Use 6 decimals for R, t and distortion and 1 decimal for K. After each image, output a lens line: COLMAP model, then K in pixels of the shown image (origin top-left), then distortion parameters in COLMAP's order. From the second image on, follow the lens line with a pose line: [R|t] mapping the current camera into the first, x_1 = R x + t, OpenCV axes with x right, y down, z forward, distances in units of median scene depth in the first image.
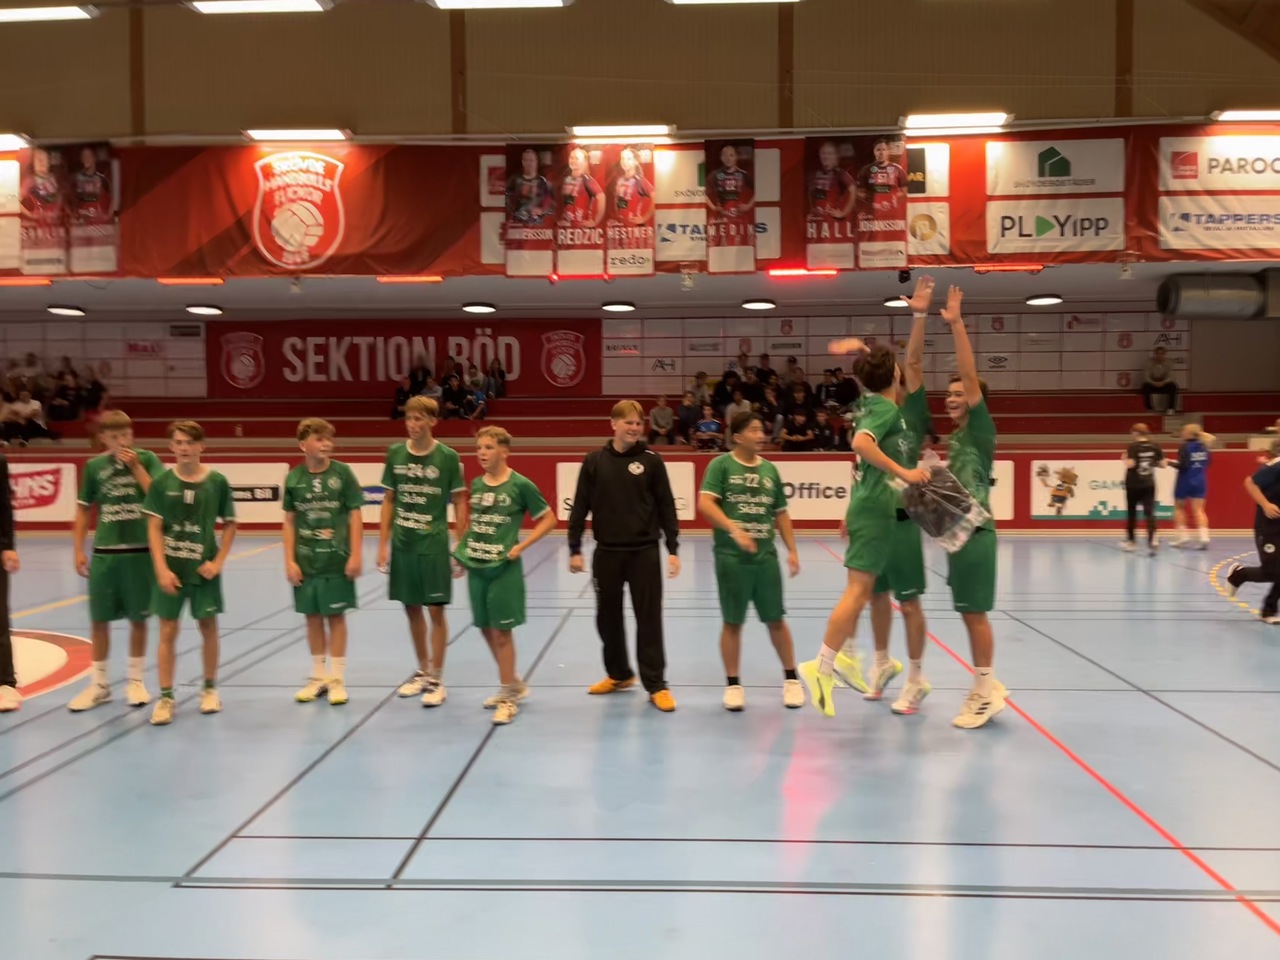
lens RADIAL K [[1063.9, 0, 640.0], [0, 1063.9, 480.0], [0, 0, 1]] dist [0.067663, -0.091537]
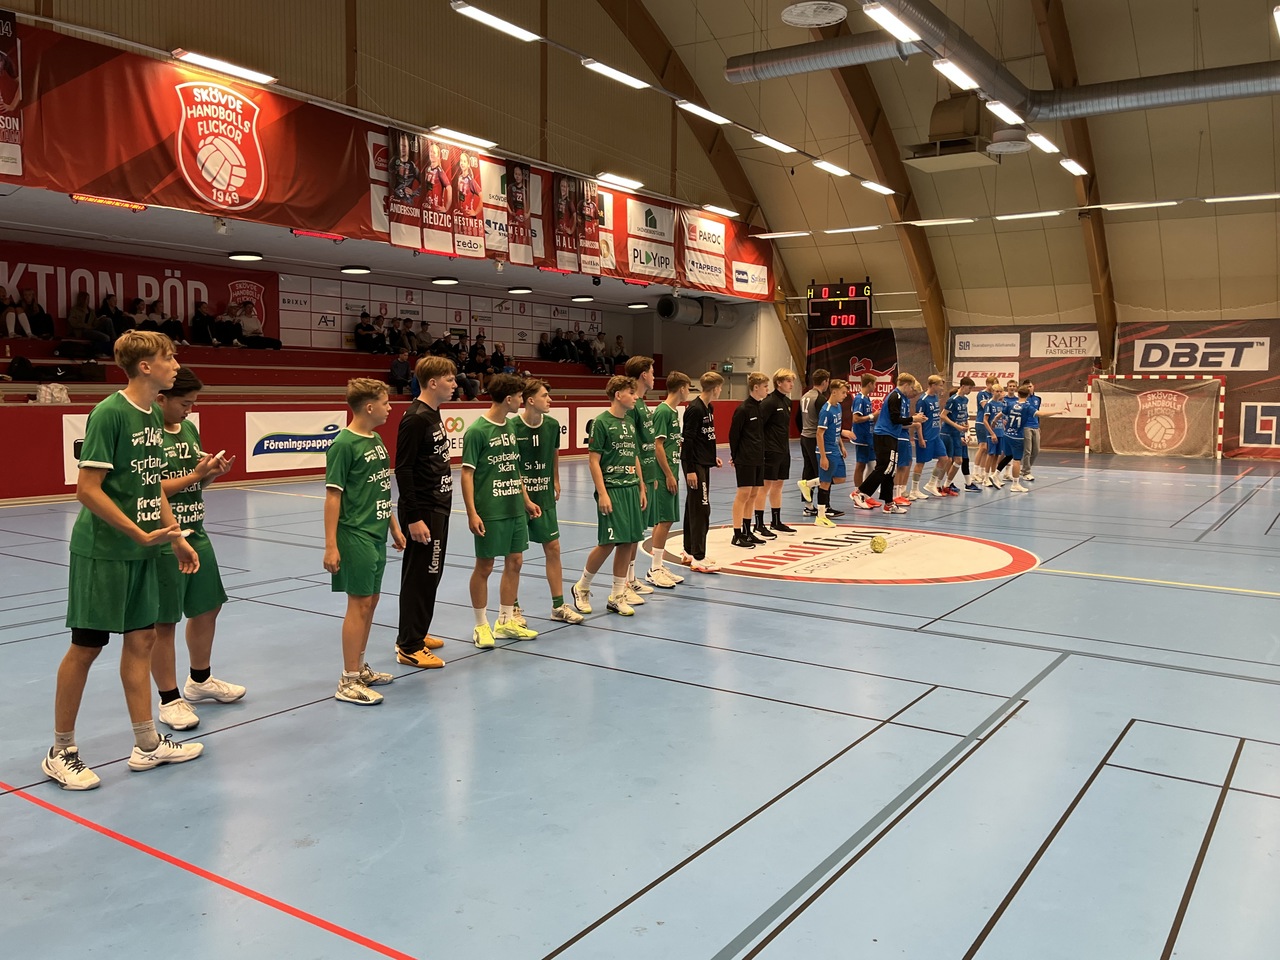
lens RADIAL K [[1062.2, 0, 640.0], [0, 1062.2, 480.0], [0, 0, 1]] dist [0.016842, 0.001033]
pose [[0.517697, -0.063082, 0.853236, -0.967615], [0.021250, 0.997919, 0.060886, -0.005575], [-0.855300, -0.013389, 0.517959, 0.189683]]
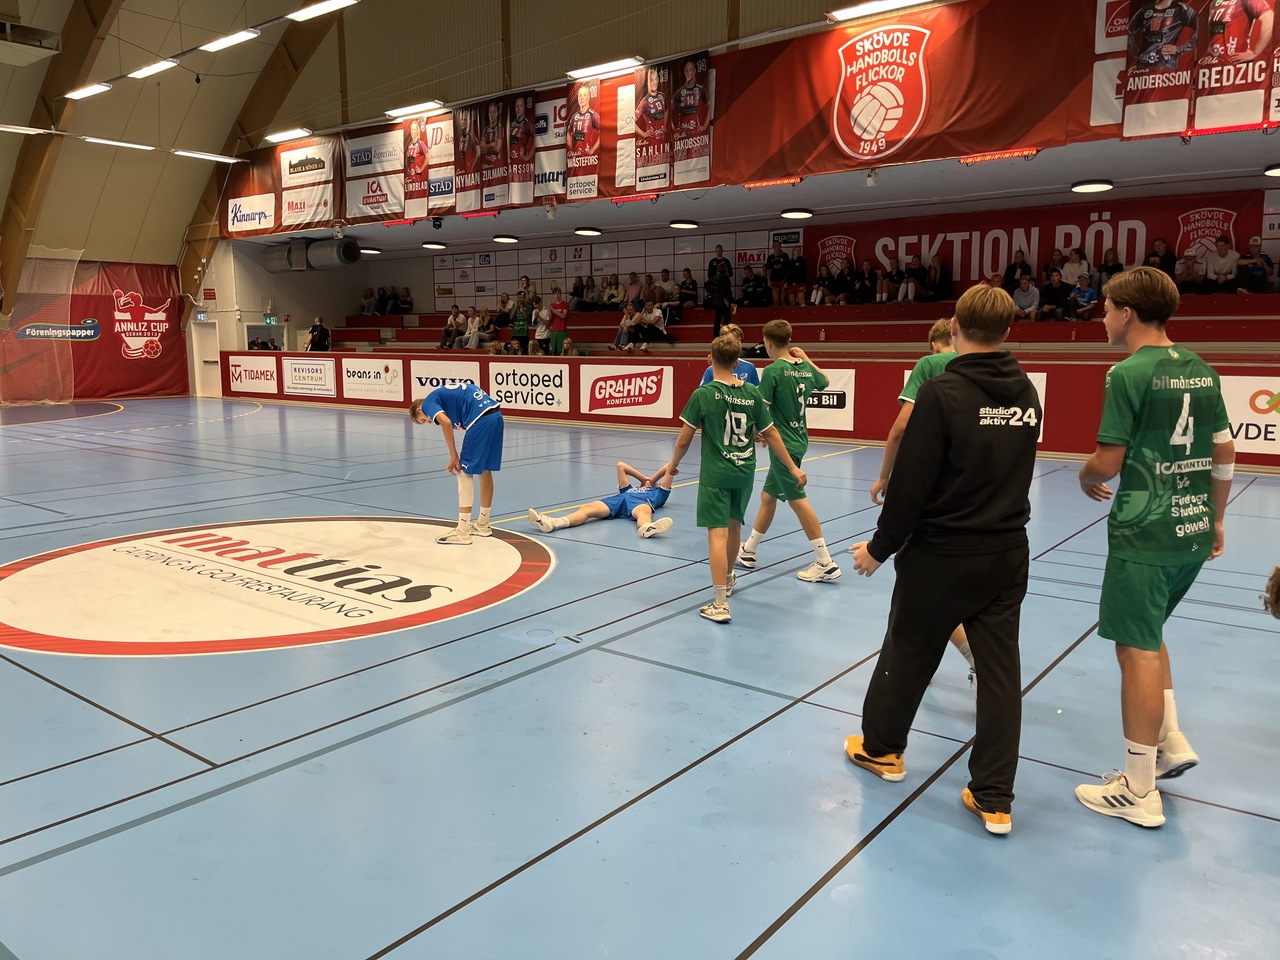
lens RADIAL K [[968.5, 0, 638.4], [0, 968.5, 469.7], [0, 0, 1]] dist [0.070937, -0.101447]
pose [[0.817377, 0.080621, -0.570435, 0.017752], [-0.027894, 0.994537, 0.100592, -0.009109], [0.575428, -0.066310, 0.815160, 0.179590]]
